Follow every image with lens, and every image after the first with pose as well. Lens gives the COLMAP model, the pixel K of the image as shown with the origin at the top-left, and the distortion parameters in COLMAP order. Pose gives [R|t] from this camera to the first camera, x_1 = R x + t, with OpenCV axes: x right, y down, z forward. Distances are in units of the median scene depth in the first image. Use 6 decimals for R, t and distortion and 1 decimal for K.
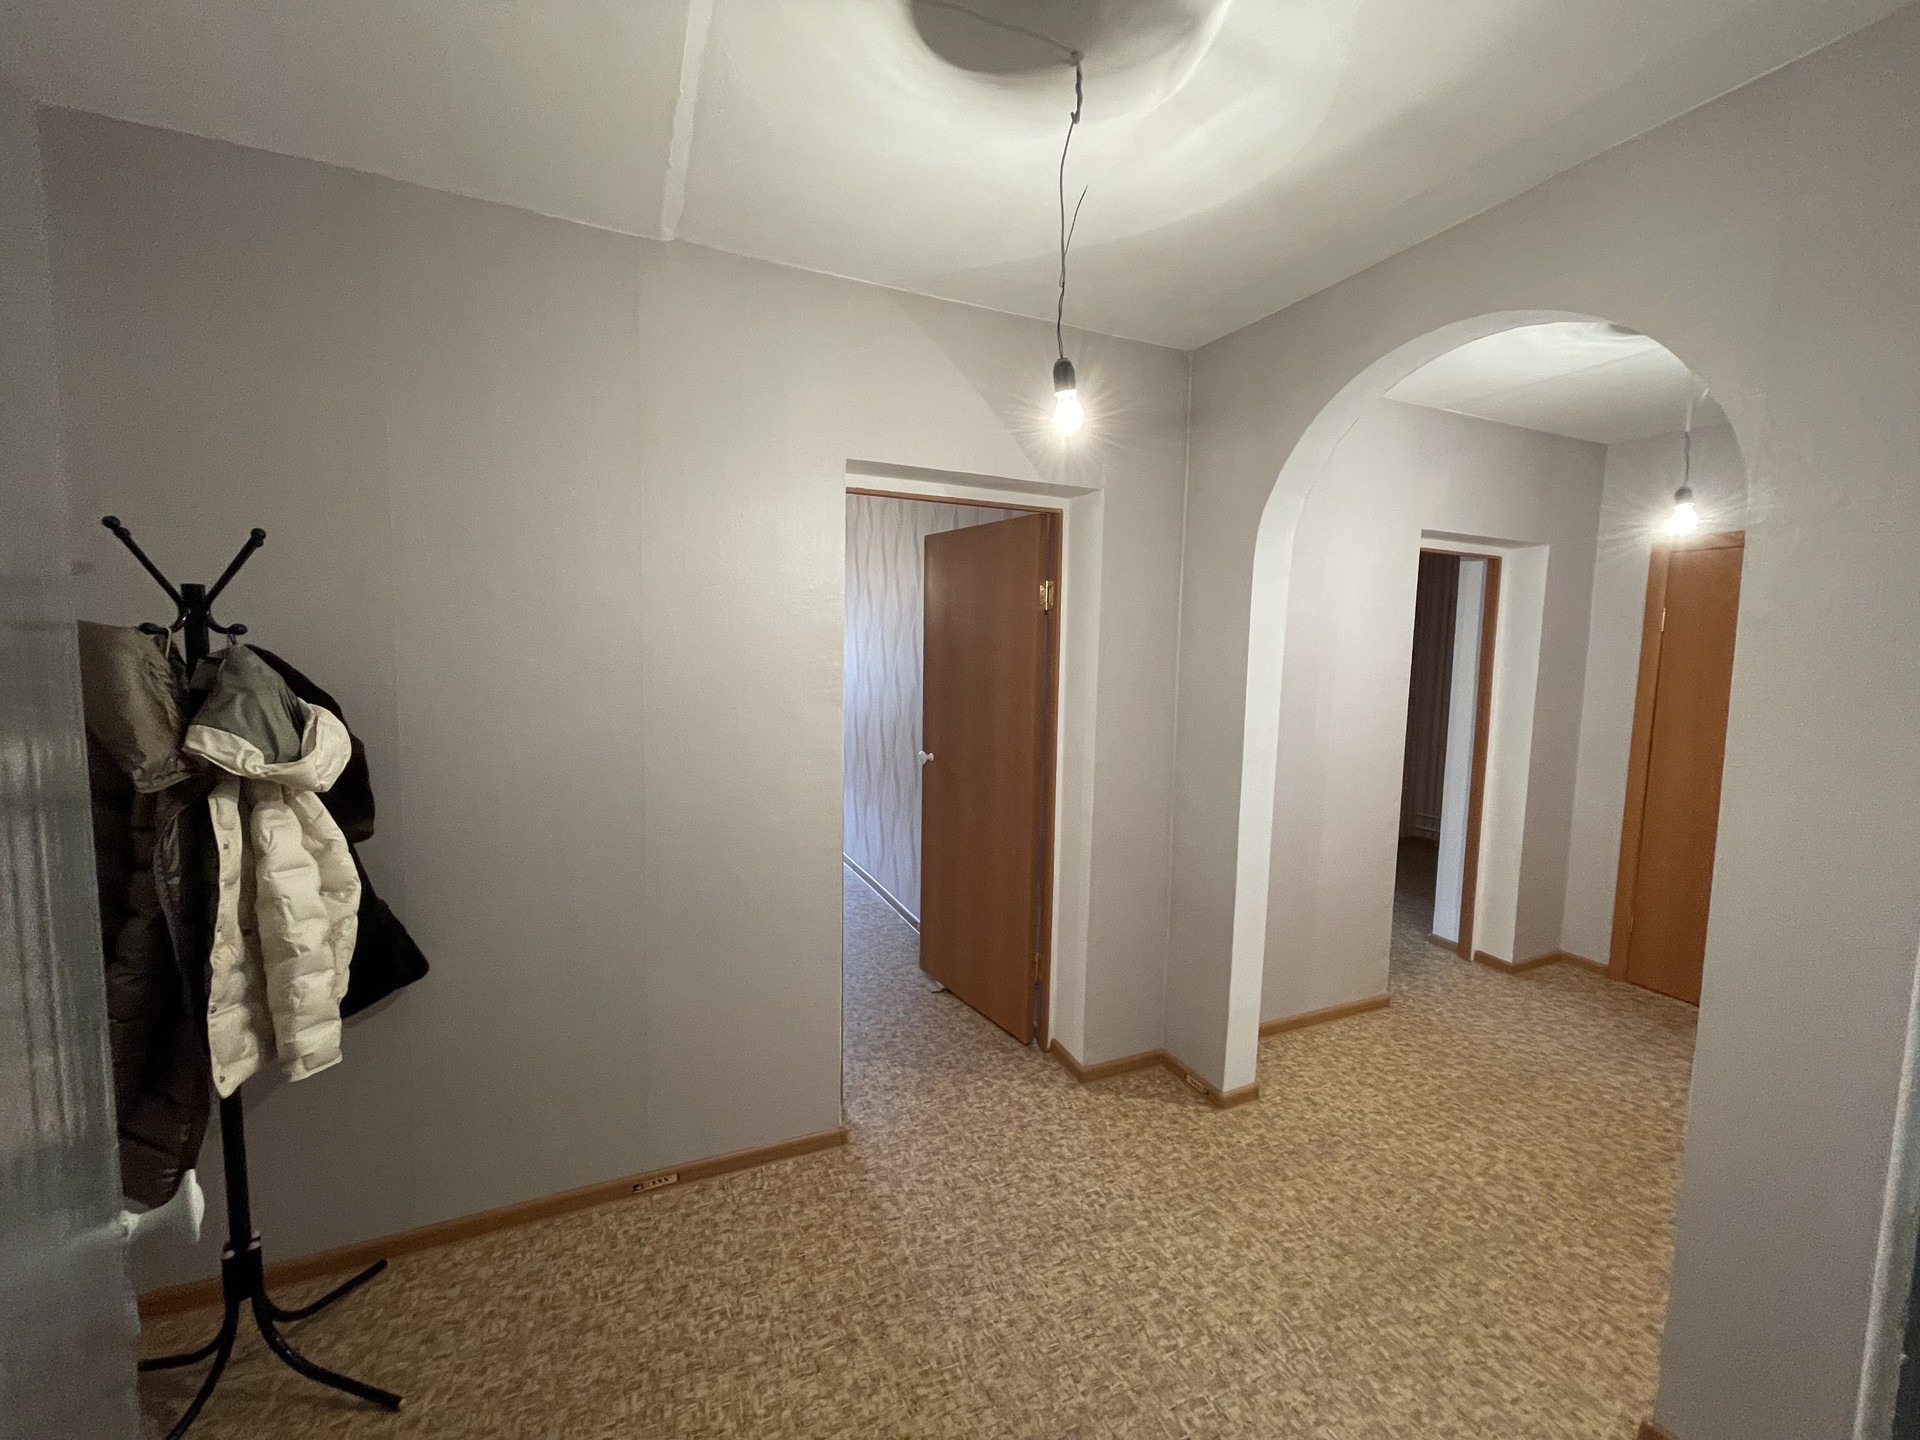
lens RADIAL K [[771.2, 0, 954.9], [0, 771.2, 720.0], [0, 0, 1]] dist [-0.003229, 0.001183]
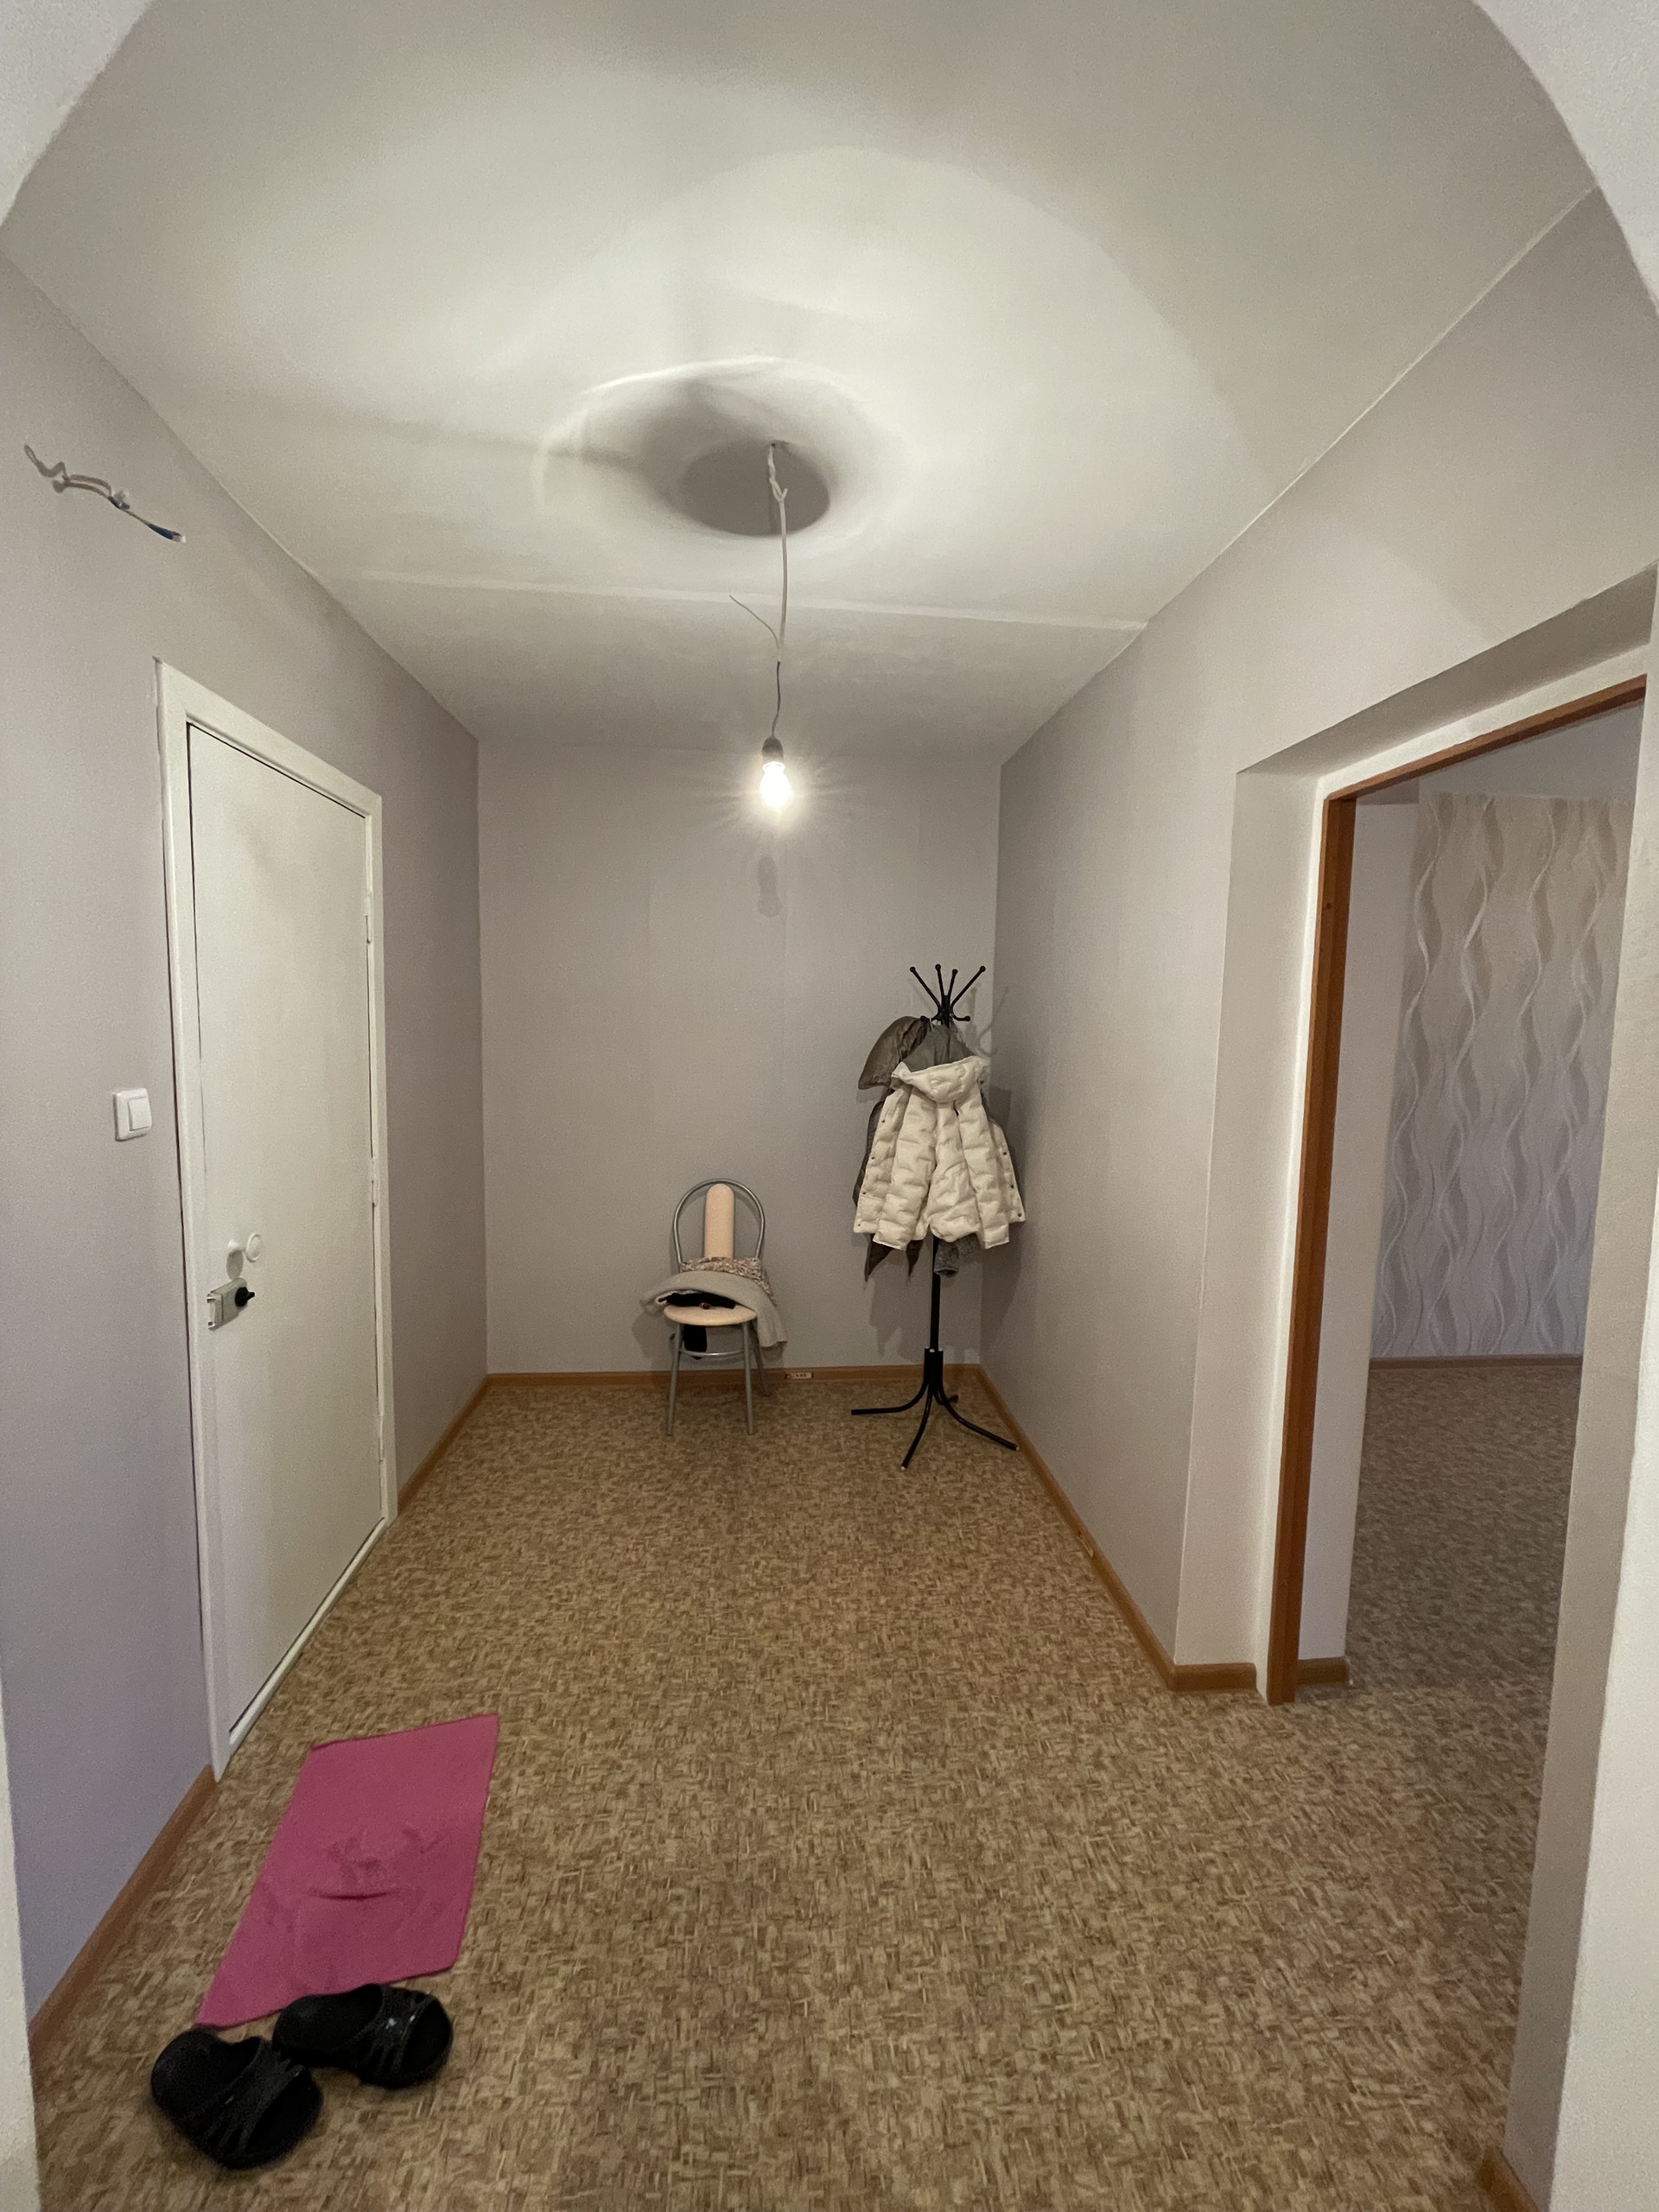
lens RADIAL K [[888.5, 0, 842.6], [0, 888.5, 1107.7], [0, 0, 1]] dist [-0.003229, 0.001183]
pose [[-0.315024, 0.069436, -0.946540, 0.868637], [-0.117088, 0.986858, 0.111362, -0.082298], [0.941834, 0.145910, -0.302754, 1.032641]]
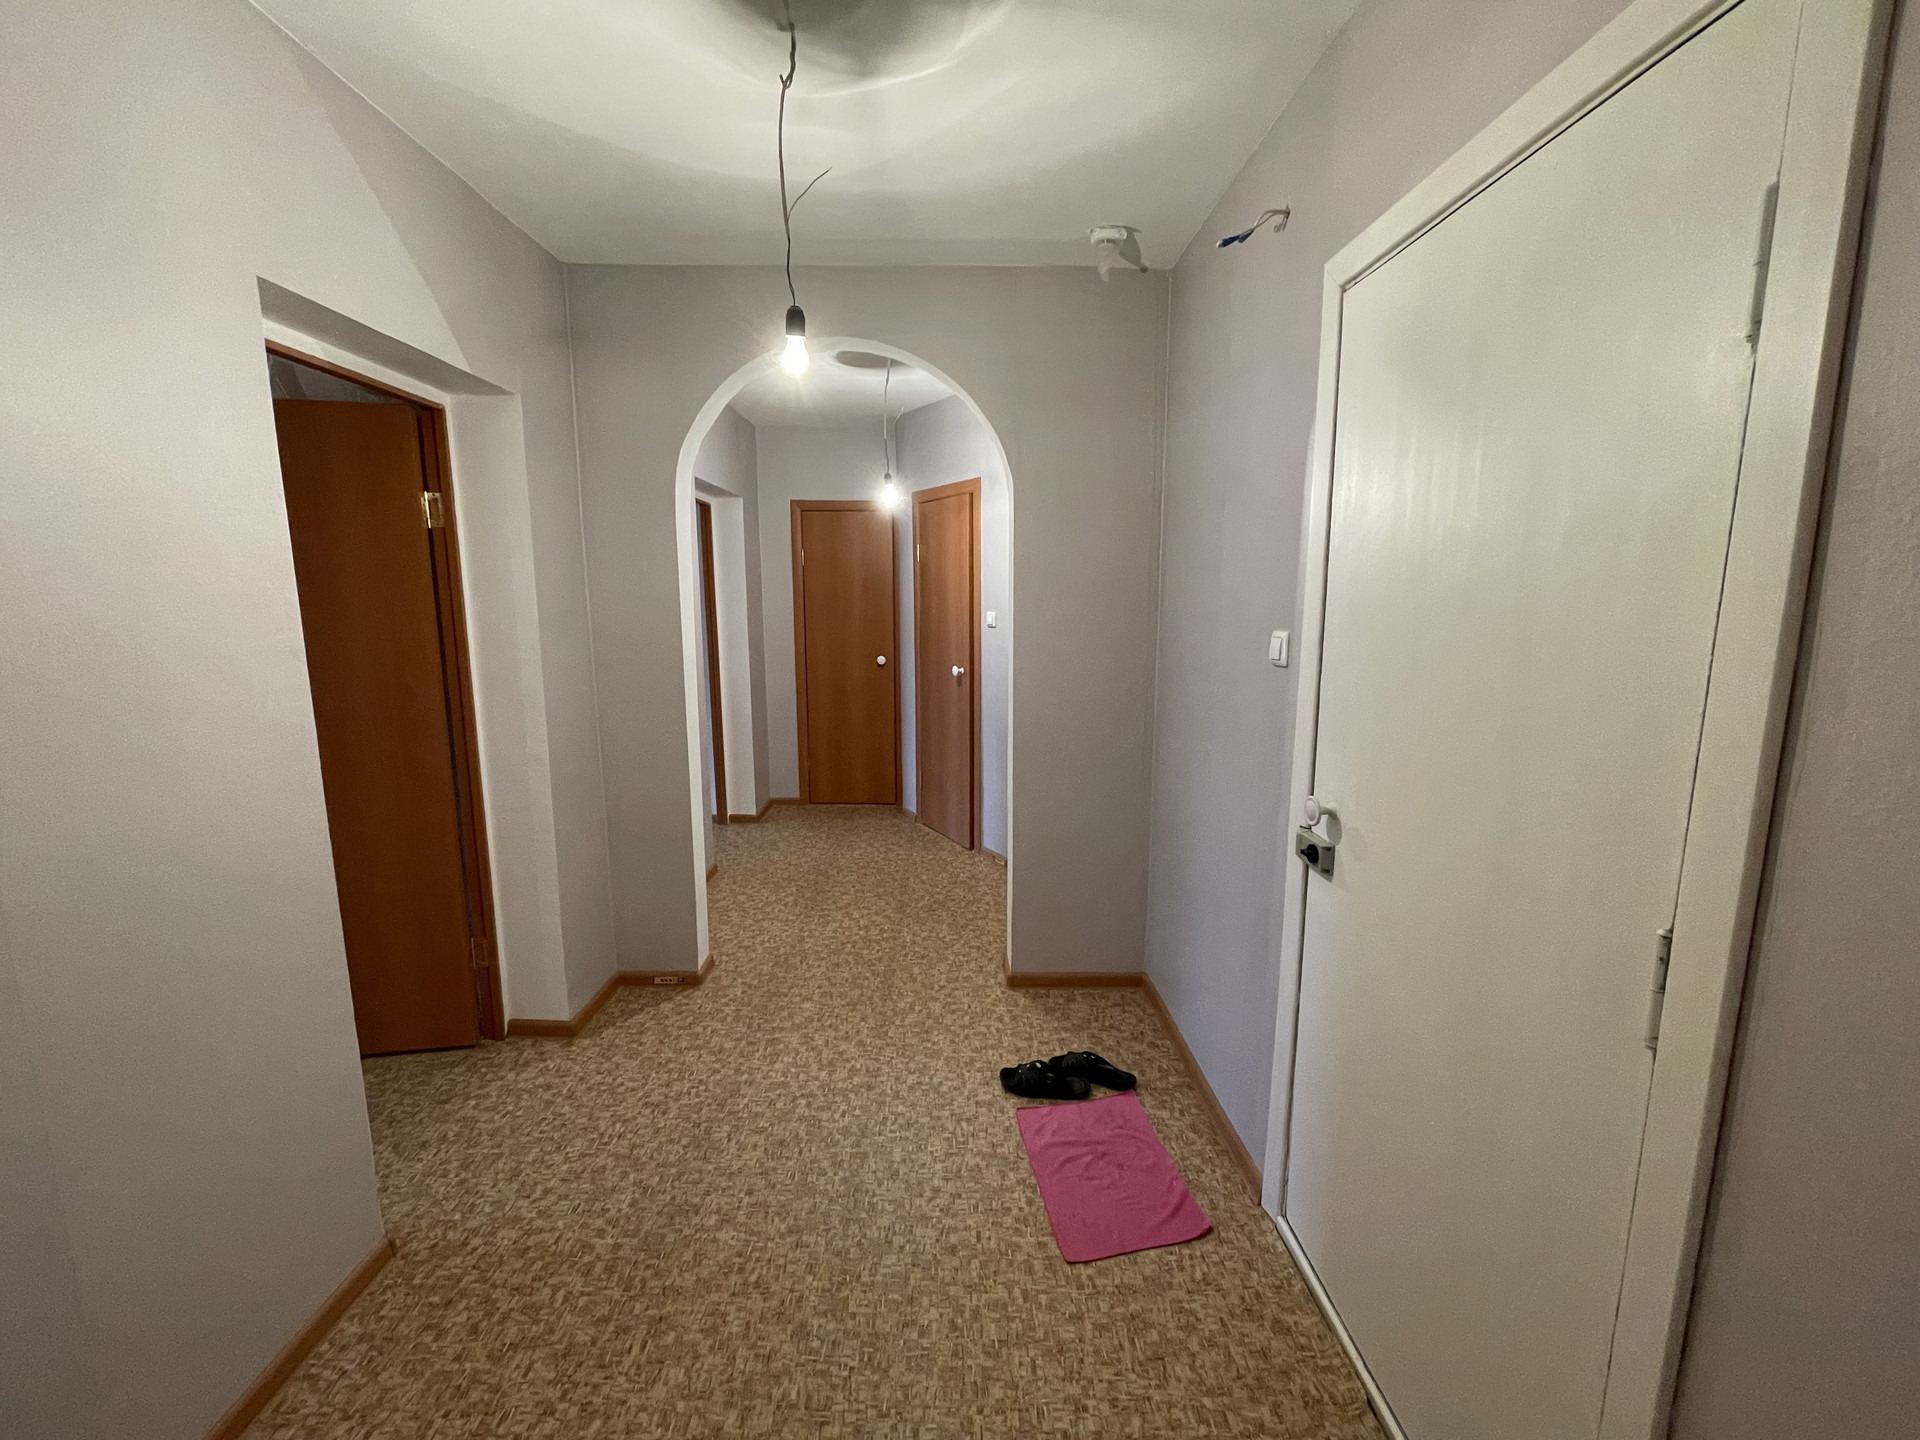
lens RADIAL K [[771.2, 0, 962.6], [0, 771.2, 722.1], [0, 0, 1]] dist [-0.003229, 0.001183]
pose [[0.396103, -0.168733, 0.902569, -0.595991], [0.092981, 0.985288, 0.143391, -0.004597], [-0.913486, 0.027124, 0.405965, 0.227130]]
